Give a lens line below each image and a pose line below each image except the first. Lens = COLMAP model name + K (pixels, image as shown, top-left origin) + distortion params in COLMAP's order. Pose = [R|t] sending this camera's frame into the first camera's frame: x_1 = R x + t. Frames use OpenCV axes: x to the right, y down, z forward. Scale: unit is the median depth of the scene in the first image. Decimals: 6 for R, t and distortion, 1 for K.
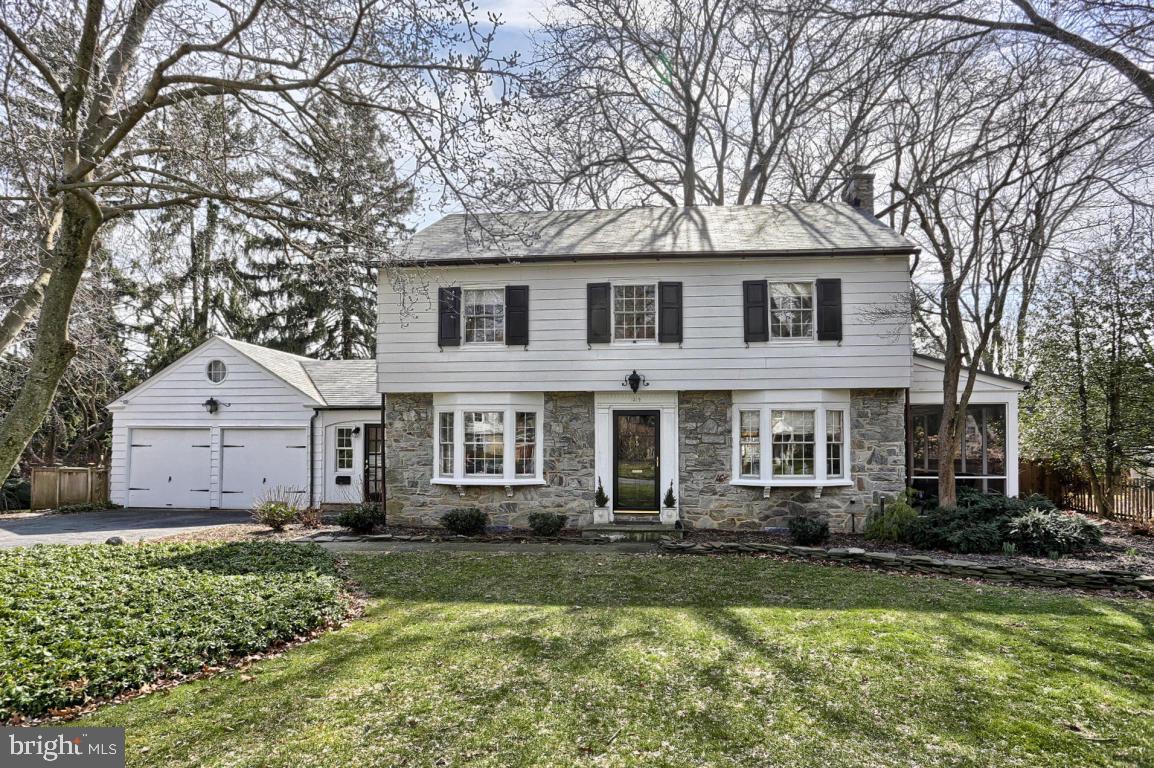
lens RADIAL K [[631.4, 0, 658.7], [0, 631.4, 433.8], [0, 0, 1]] dist [-0.027775, 0.001265]
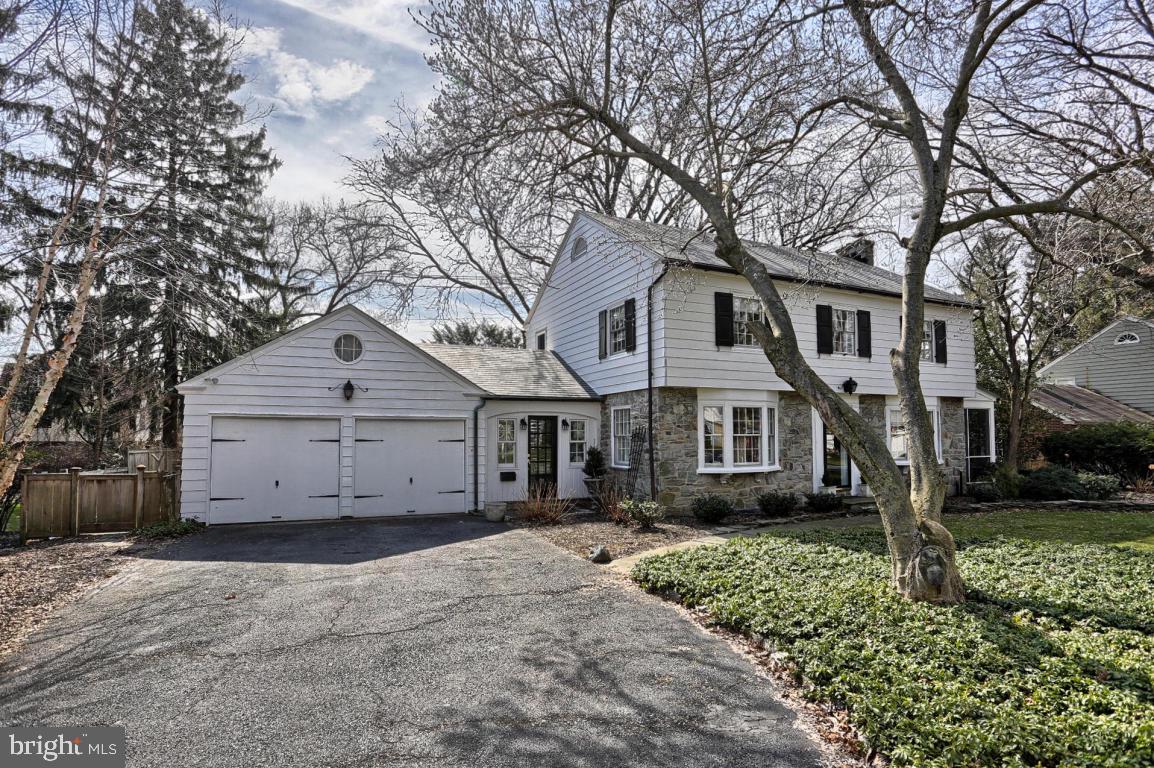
lens RADIAL K [[616.4, 0, 573.3], [0, 616.4, 416.6], [0, 0, 1]] dist [-0.029121, 0.000650]
pose [[0.866932, 0.015919, 0.498172, -1.101391], [-0.001544, 0.999571, -0.029254, 0.014922], [-0.498424, 0.024592, 0.866585, 0.205602]]
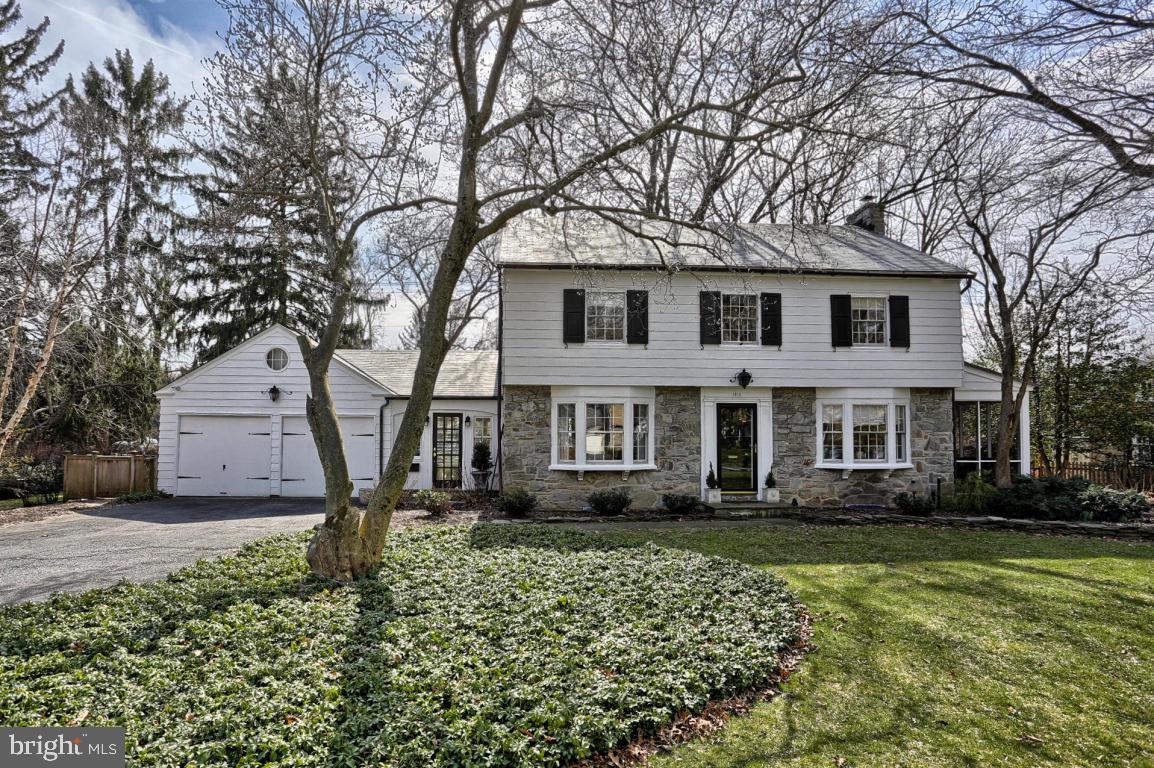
lens RADIAL K [[616.4, 0, 573.3], [0, 616.4, 416.6], [0, 0, 1]] dist [-0.029121, 0.000650]
pose [[0.989114, 0.006174, 0.147021, -0.494090], [-0.004910, 0.999948, -0.008959, -0.002355], [-0.147069, 0.008140, 0.989093, -0.057026]]
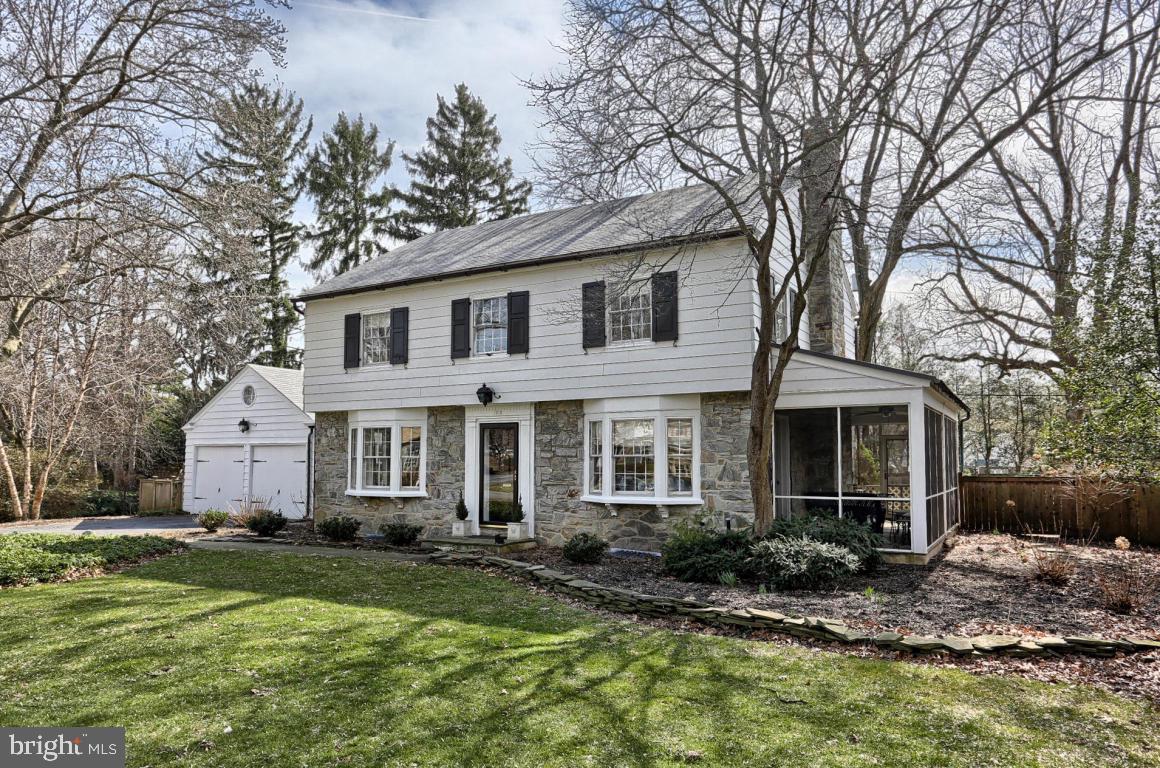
lens RADIAL K [[779.1, 0, 578.0], [0, 779.1, 422.7], [0, 0, 1]] dist [0.001774, 0.000403]
pose [[0.899904, -0.022894, -0.435486, 0.610660], [0.011767, 0.999532, -0.028231, -0.002361], [0.435929, 0.020281, 0.899753, -0.042722]]
